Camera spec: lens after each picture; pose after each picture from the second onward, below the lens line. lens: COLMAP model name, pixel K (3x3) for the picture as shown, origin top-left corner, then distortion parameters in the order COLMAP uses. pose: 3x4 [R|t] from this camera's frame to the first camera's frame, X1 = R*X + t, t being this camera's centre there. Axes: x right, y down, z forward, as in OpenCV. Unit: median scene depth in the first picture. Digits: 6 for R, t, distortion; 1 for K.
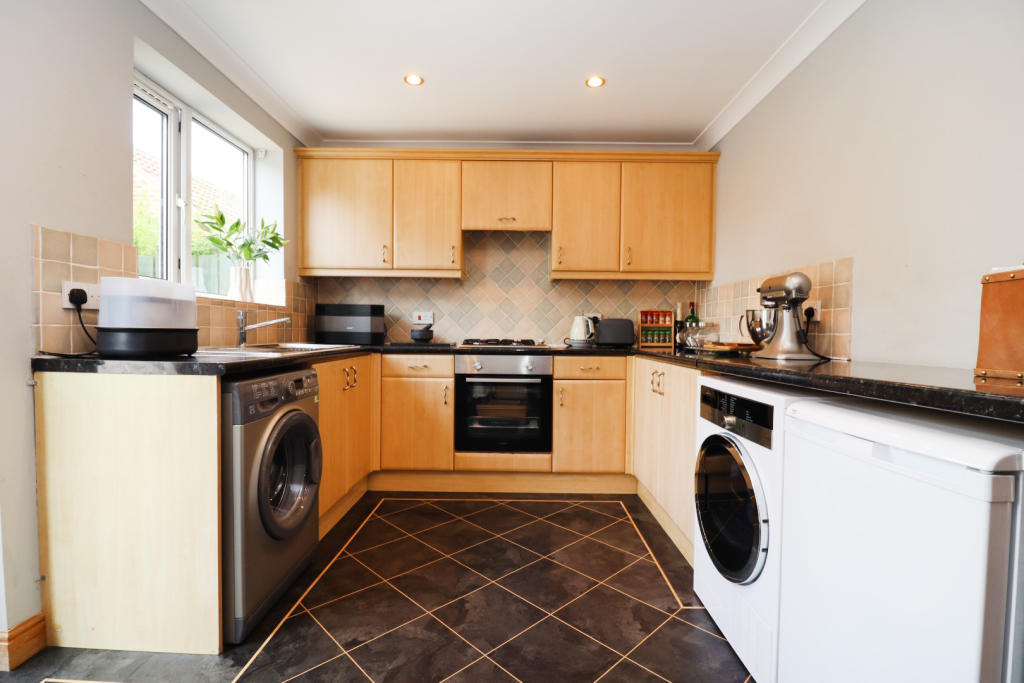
lens RADIAL K [[495.0, 0, 516.0], [0, 495.0, 336.1], [0, 0, 1]] dist [0.001637, -0.013617]
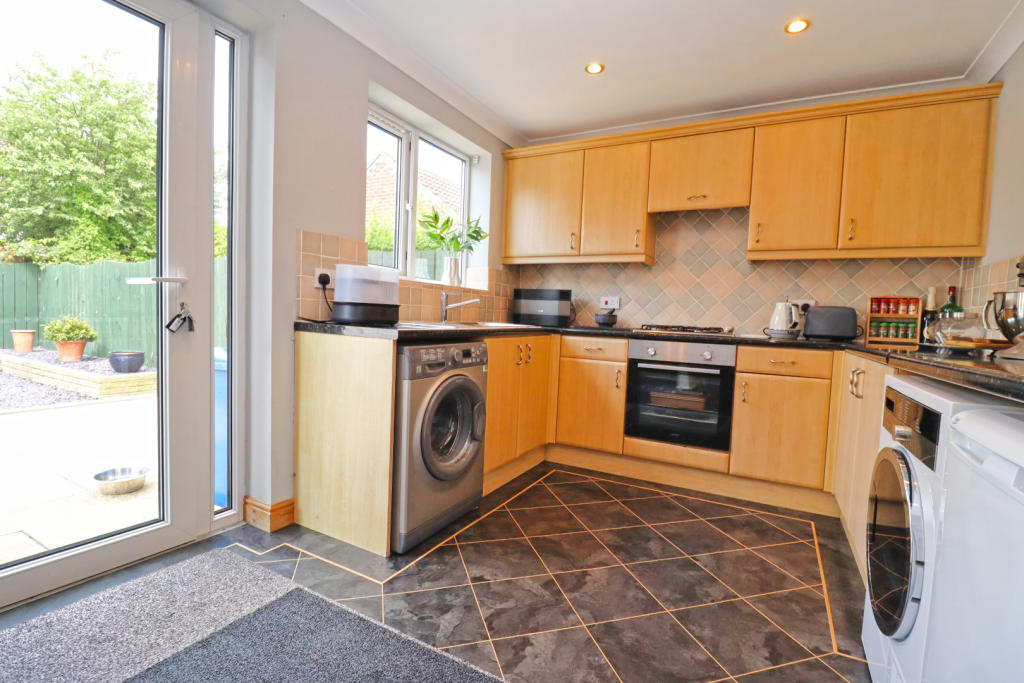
lens RADIAL K [[495.0, 0, 516.0], [0, 495.0, 336.1], [0, 0, 1]] dist [0.001637, -0.013617]
pose [[0.874660, 0.044098, -0.482727, 0.163165], [-0.036472, 0.999017, 0.025178, 0.015357], [0.483363, -0.004416, 0.875409, 0.021462]]
